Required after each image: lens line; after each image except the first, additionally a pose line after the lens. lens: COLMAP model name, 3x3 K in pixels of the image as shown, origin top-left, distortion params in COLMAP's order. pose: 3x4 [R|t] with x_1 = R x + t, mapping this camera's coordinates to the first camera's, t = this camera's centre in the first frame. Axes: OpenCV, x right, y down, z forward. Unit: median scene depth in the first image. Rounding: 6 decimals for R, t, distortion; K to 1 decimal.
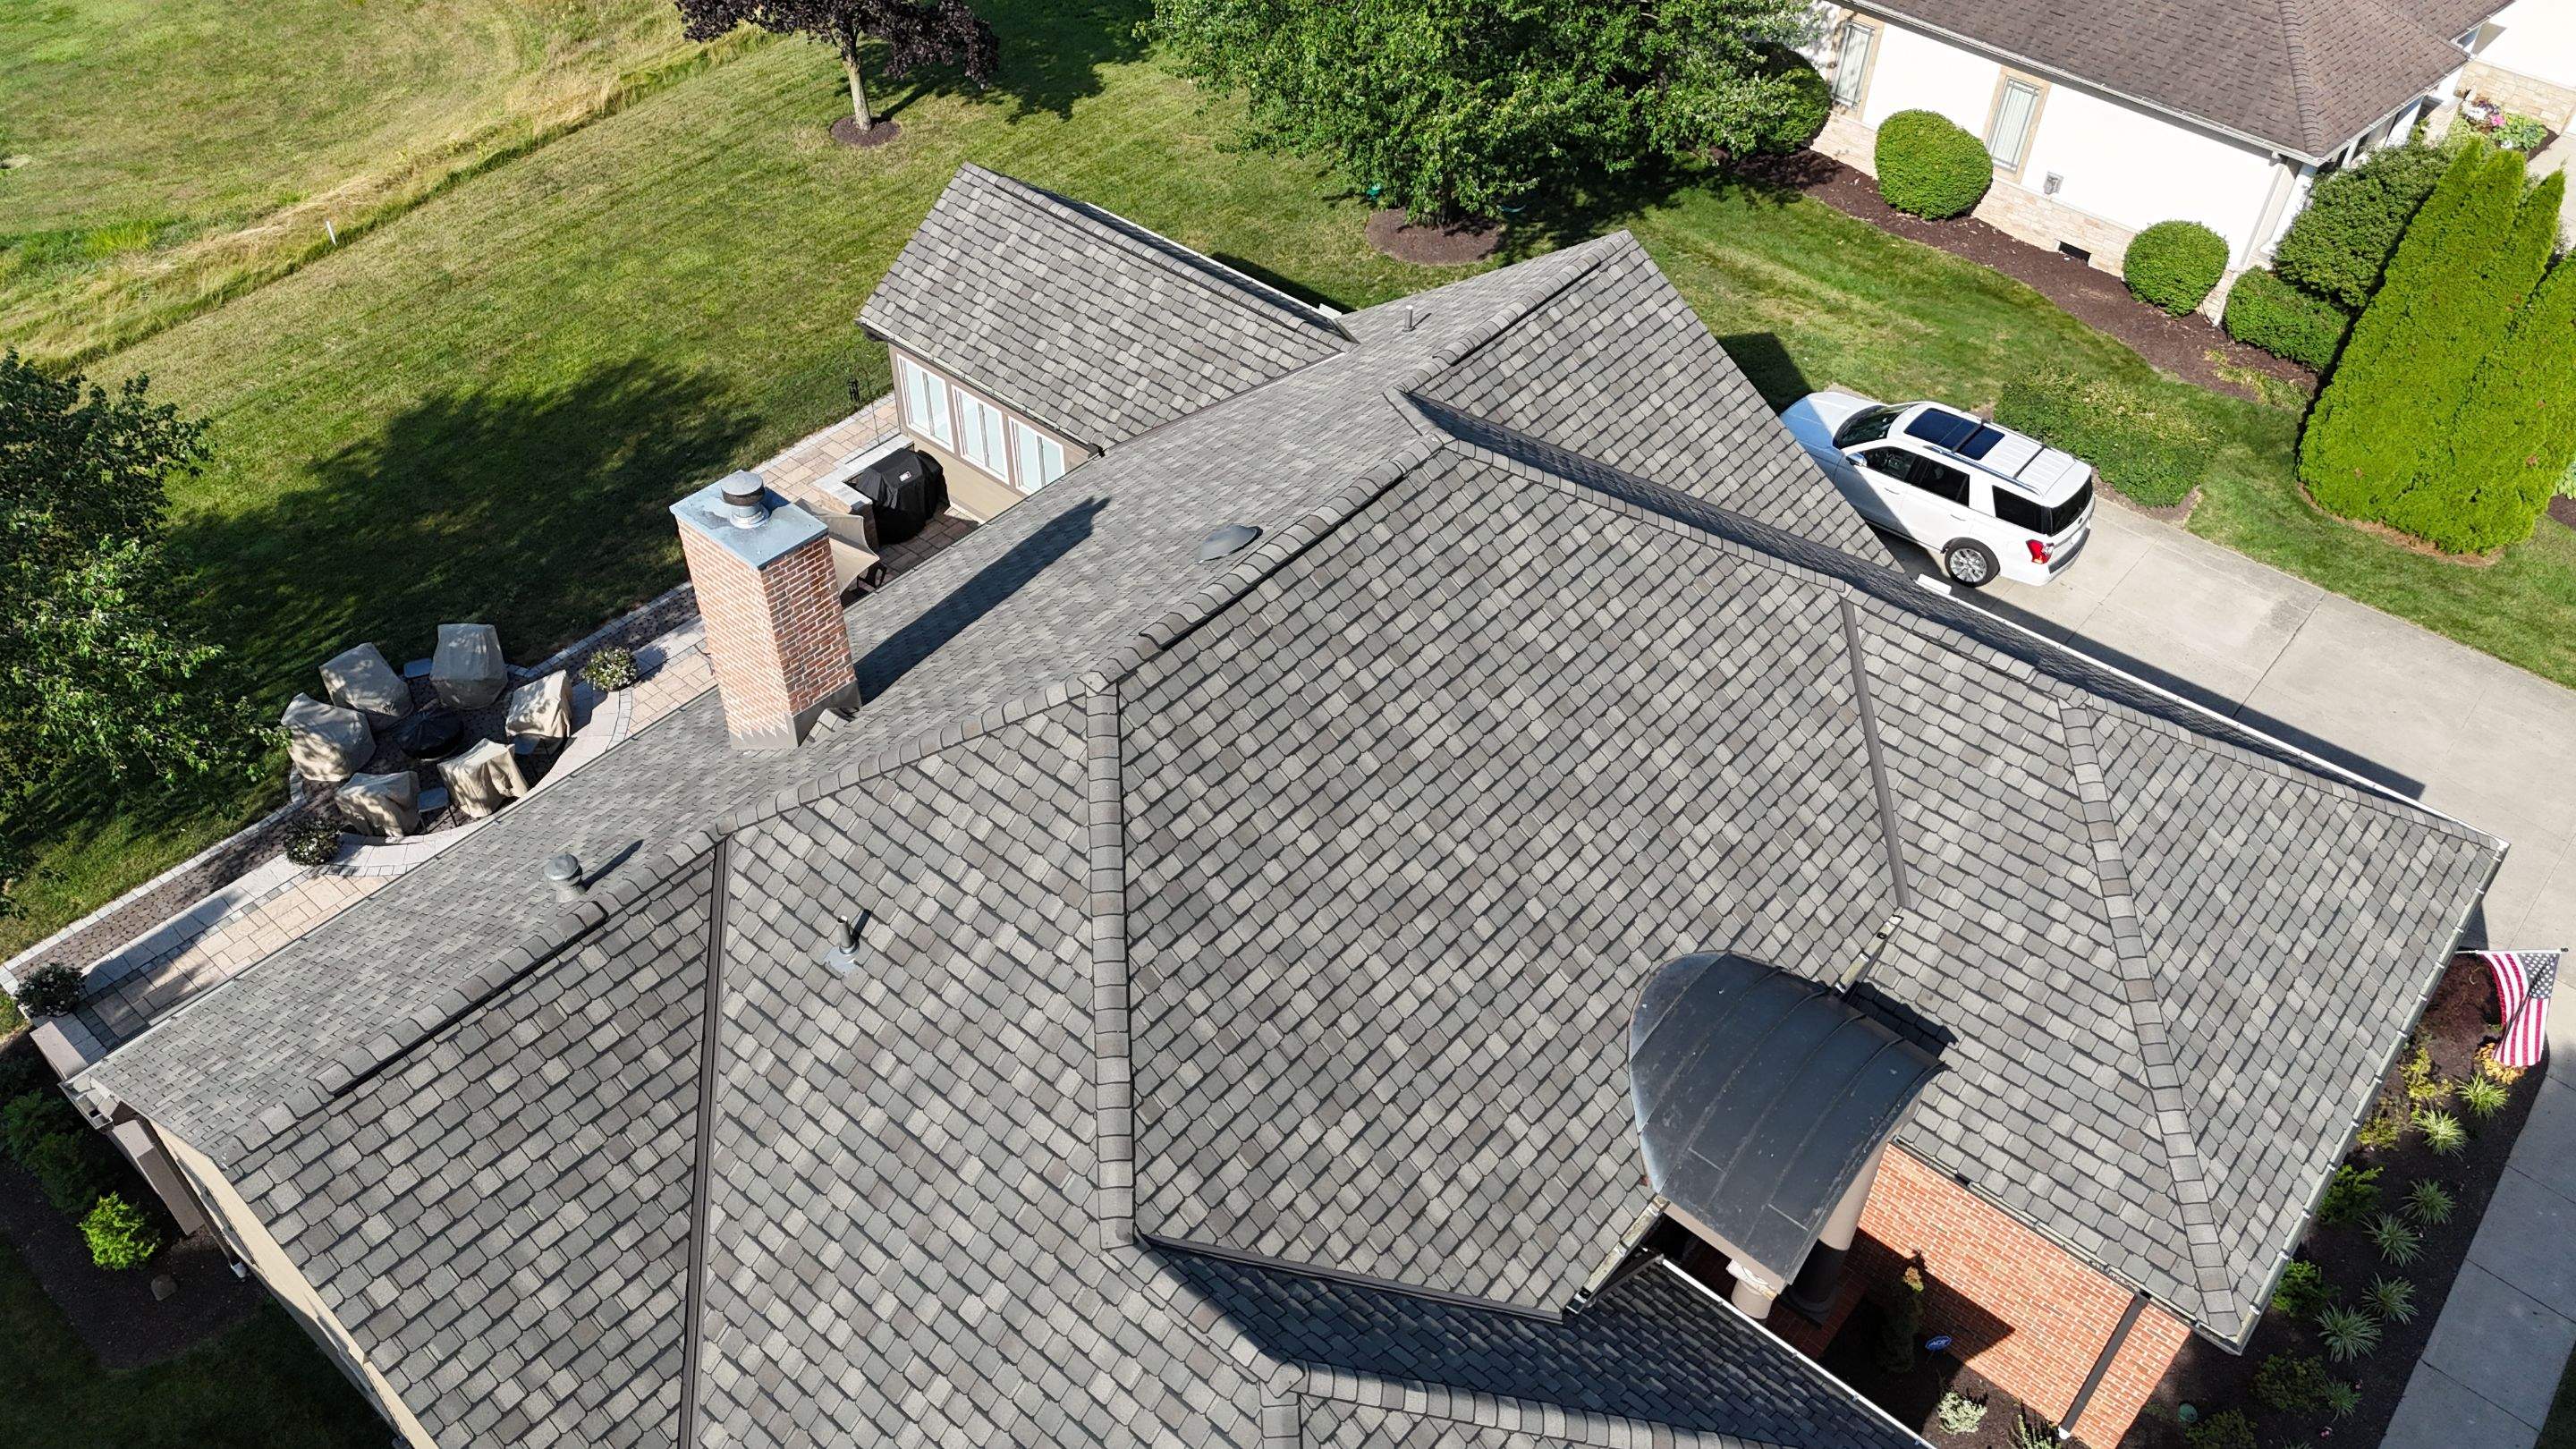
lens RADIAL K [[1892.6, 0, 1289.6], [0, 1892.6, 711.5], [0, 0, 1]] dist [0.096431, -0.104314]
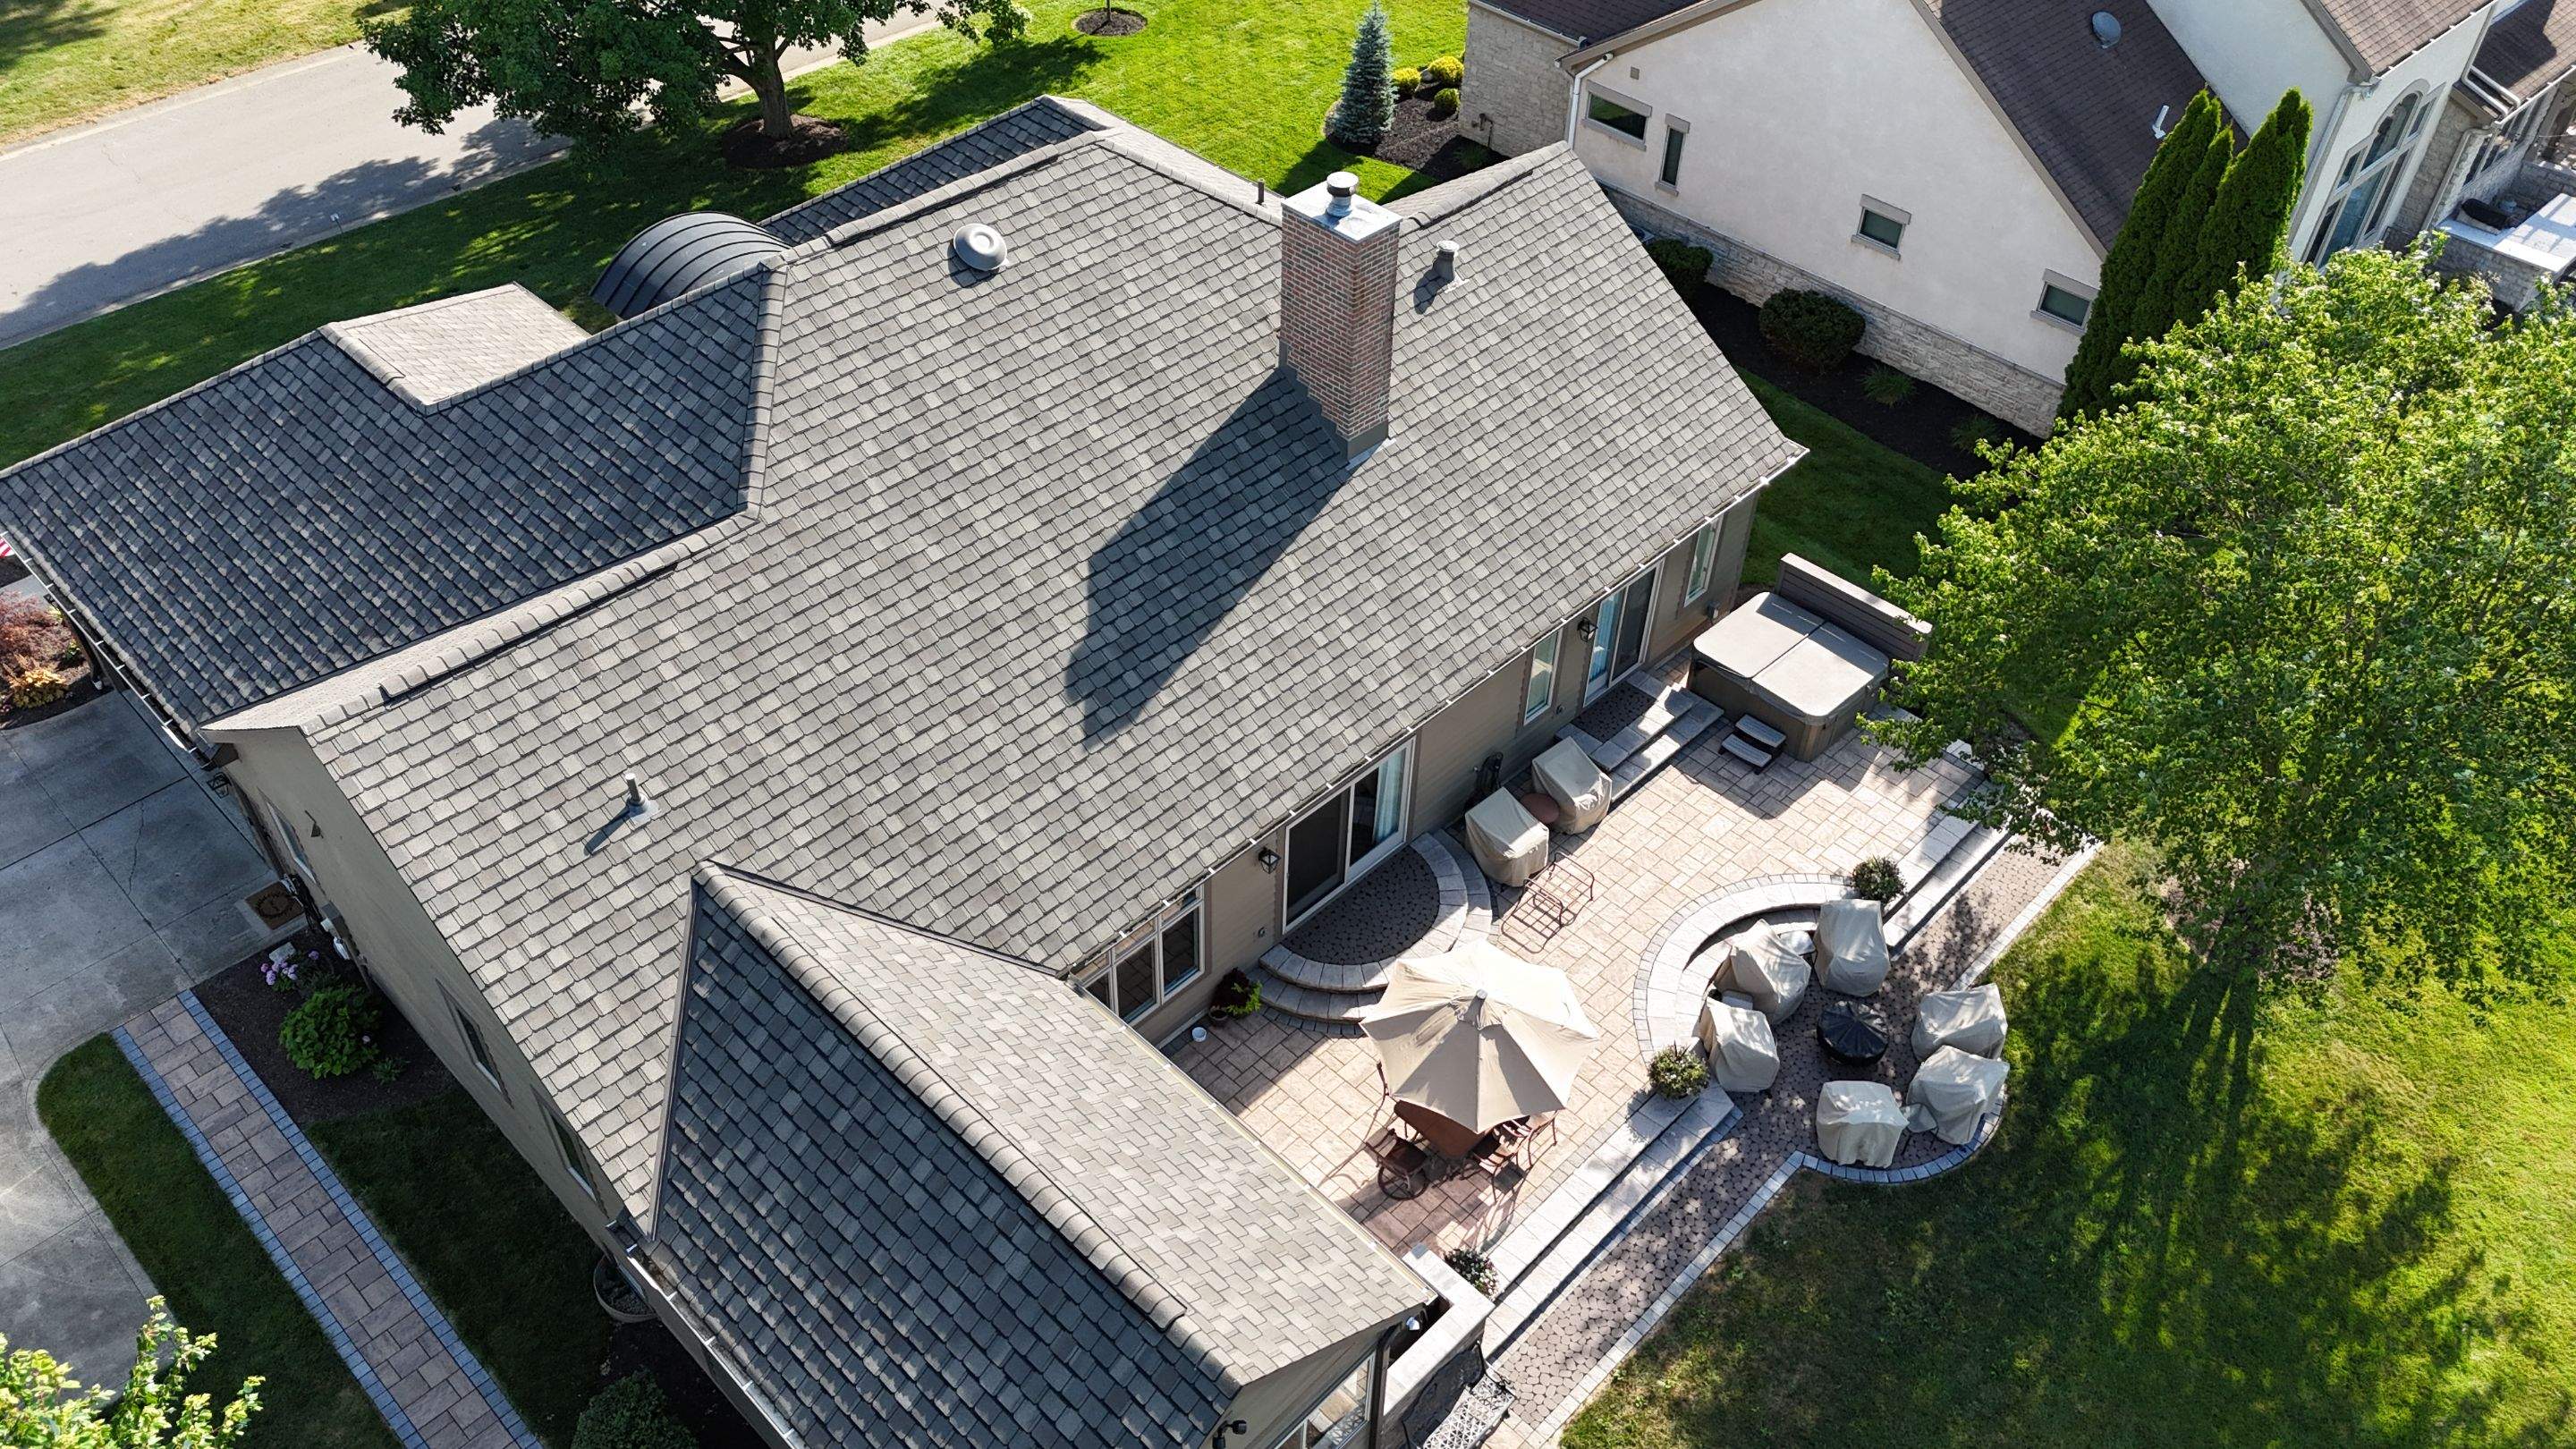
lens RADIAL K [[1892.6, 0, 1287.8], [0, 1892.6, 734.7], [0, 0, 1]] dist [0.096431, -0.104314]
pose [[-0.996903, -0.072865, 0.029576, -0.324013], [0.023793, 0.078995, 0.996591, -1.434298], [-0.074953, 0.994208, -0.077017, 1.523284]]
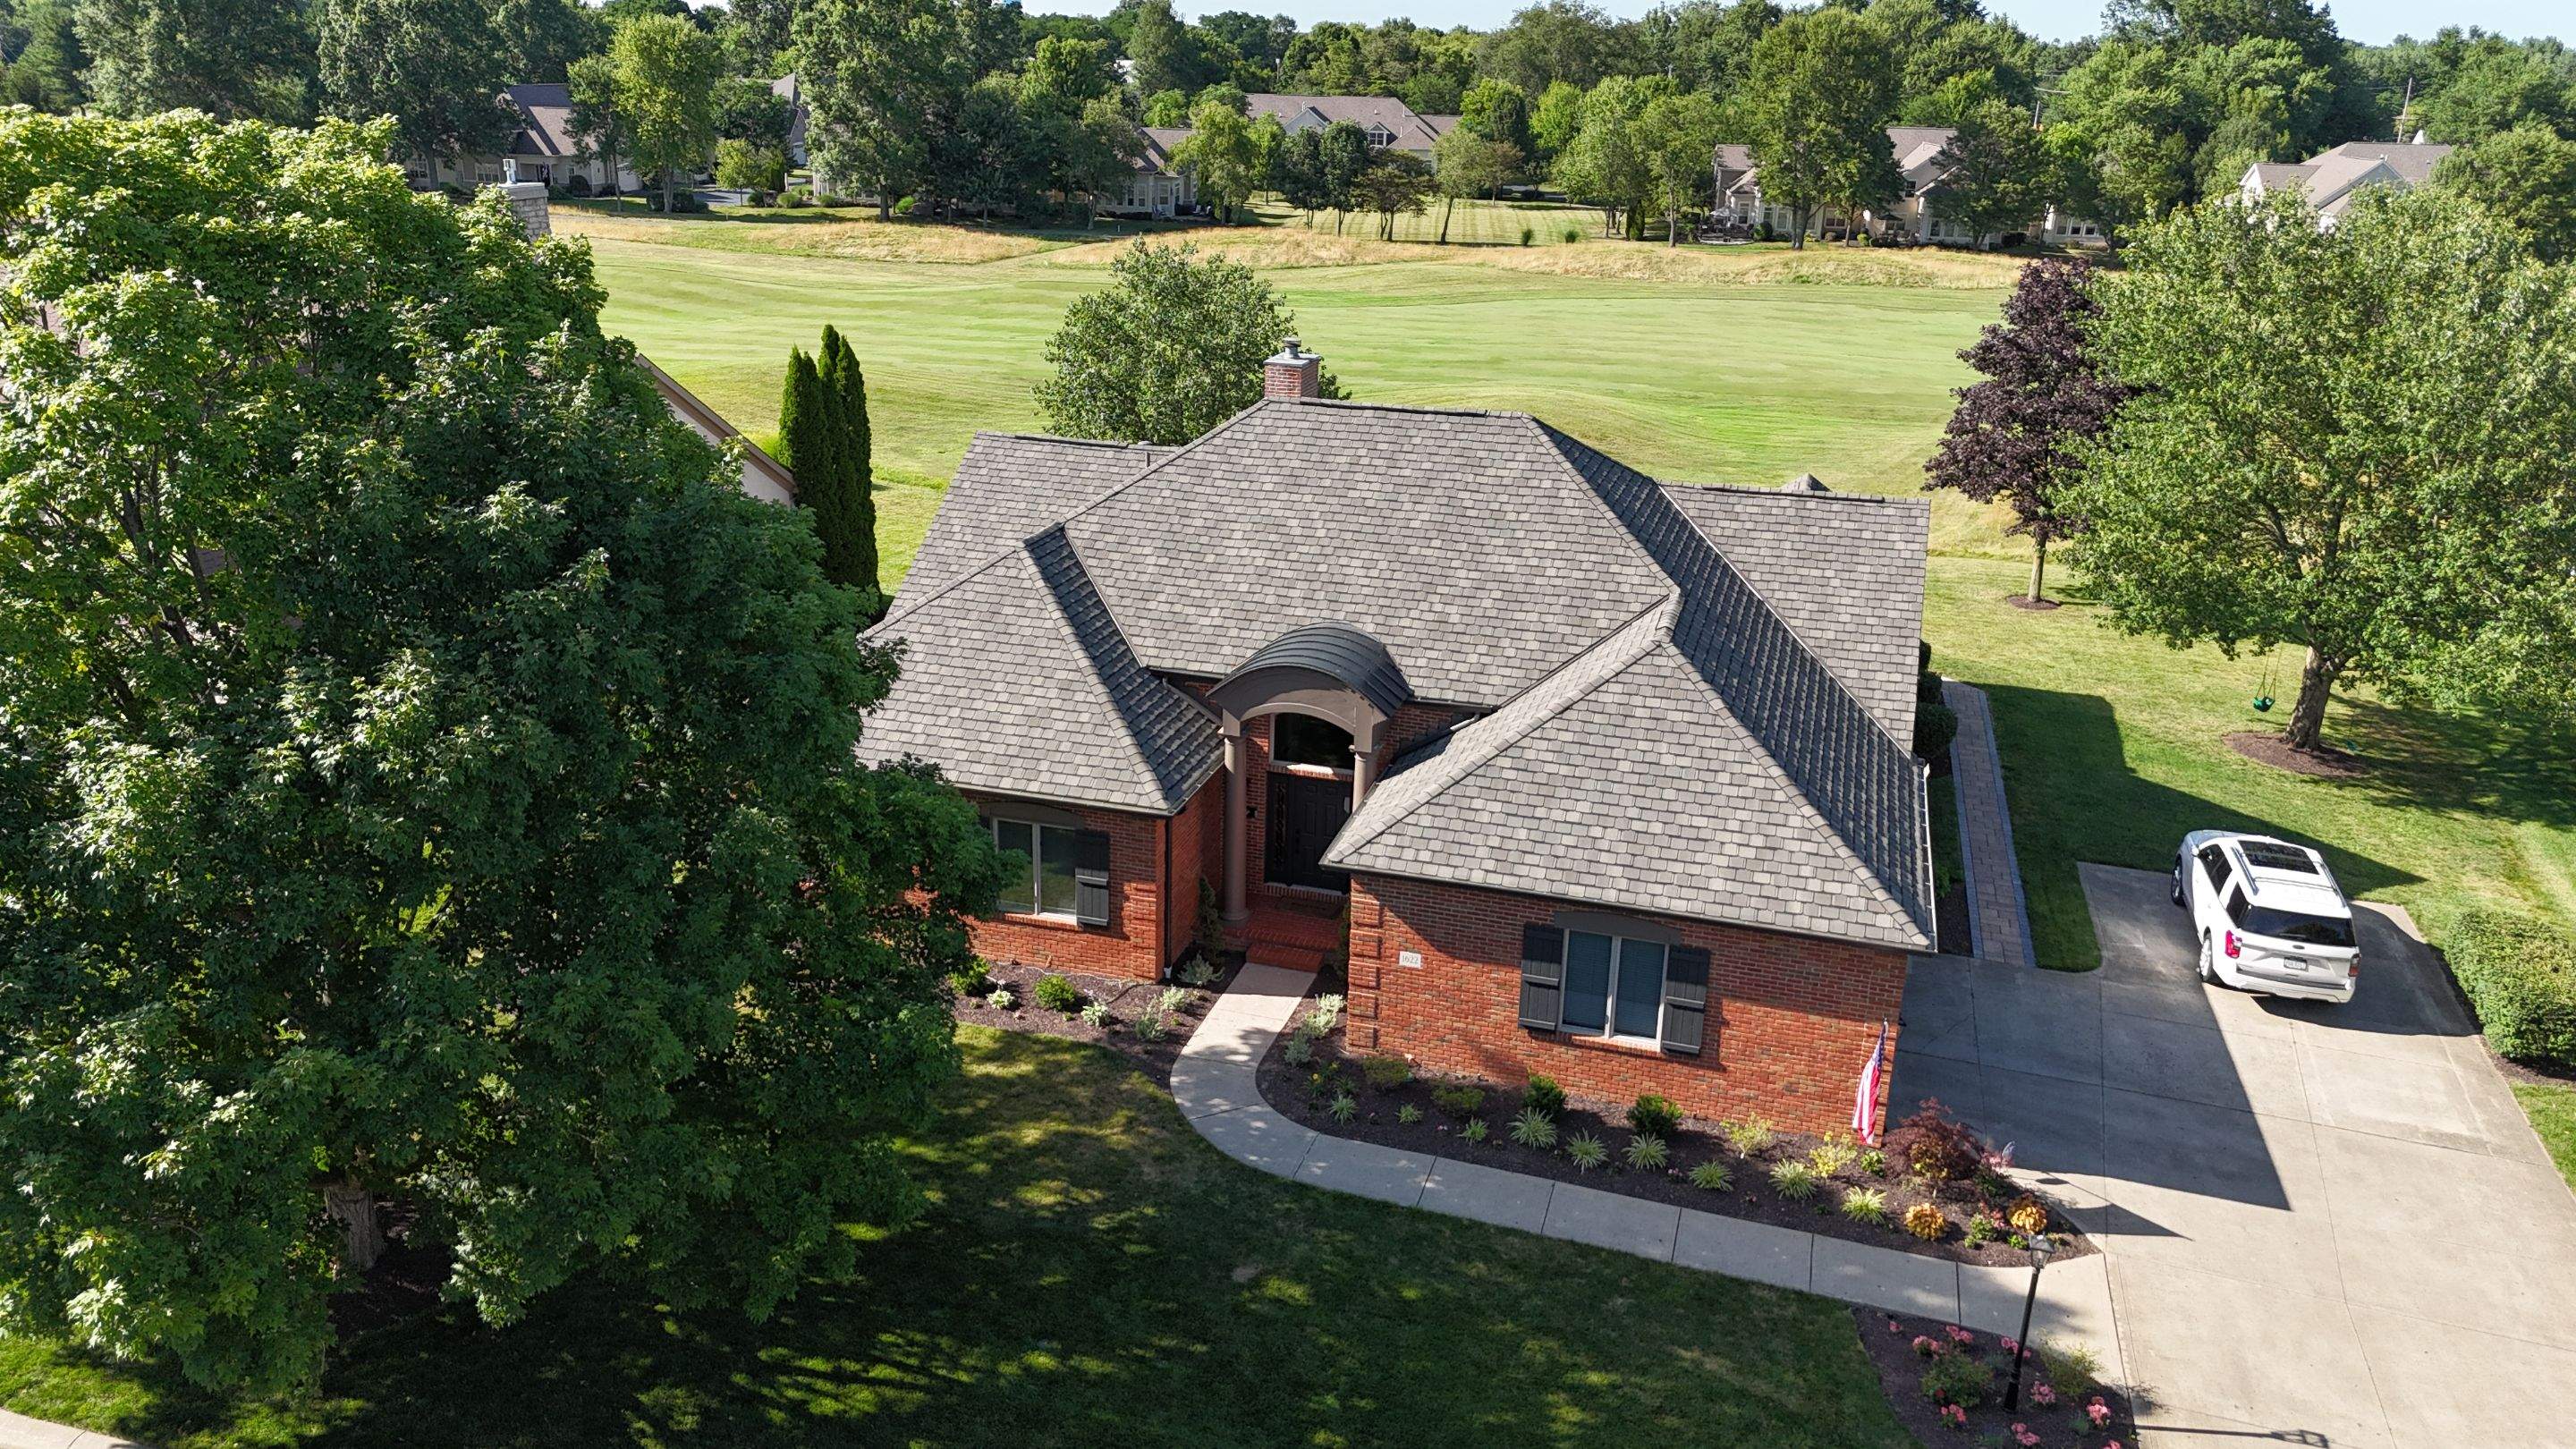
lens RADIAL K [[1892.6, 0, 1286.5], [0, 1892.6, 723.7], [0, 0, 1]] dist [0.096431, -0.104314]
pose [[0.407533, 0.297032, -0.863533, 1.816387], [-0.632898, 0.773548, -0.032608, 0.314436], [0.658298, 0.559818, 0.503237, 0.129253]]
